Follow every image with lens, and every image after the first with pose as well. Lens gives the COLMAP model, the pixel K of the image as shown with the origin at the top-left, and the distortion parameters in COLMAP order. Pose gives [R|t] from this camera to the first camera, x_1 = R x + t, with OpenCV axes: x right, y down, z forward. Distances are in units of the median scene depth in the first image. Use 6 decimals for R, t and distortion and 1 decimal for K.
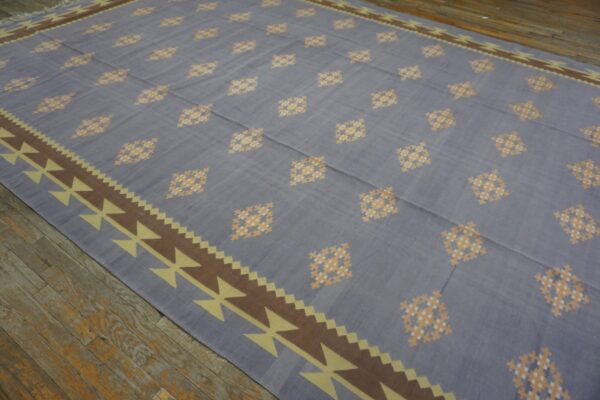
lens RADIAL K [[398.1, 0, 302.7], [0, 398.1, 198.8], [0, 0, 1]] dist [-0.037116, 0.026323]
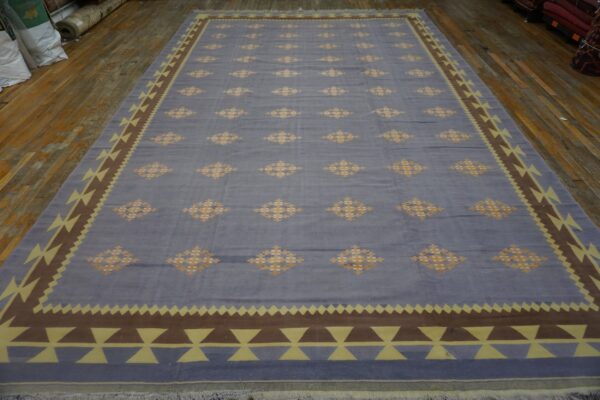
lens RADIAL K [[398.1, 0, 302.7], [0, 398.1, 198.8], [0, 0, 1]] dist [-0.037116, 0.026323]
pose [[0.569507, 0.503952, -0.649380, 1.488624], [-0.567840, 0.812409, 0.132475, -0.175920], [0.594323, 0.293298, 0.748837, 0.055805]]
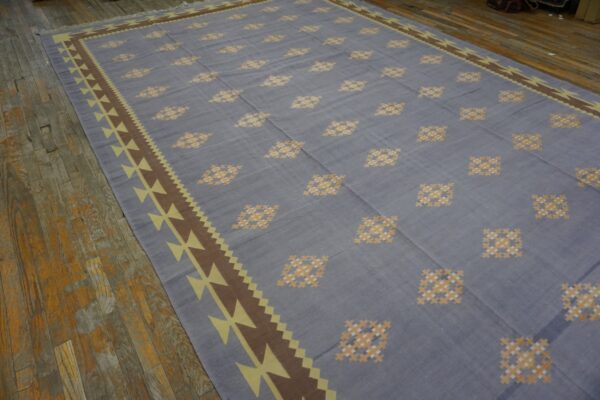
lens RADIAL K [[398.1, 0, 302.7], [0, 398.1, 198.8], [0, 0, 1]] dist [-0.037116, 0.026323]
pose [[0.933715, 0.216461, -0.285168, 0.455999], [-0.230982, 0.972794, -0.017881, 0.084337], [0.273539, 0.082565, 0.958311, -0.123736]]
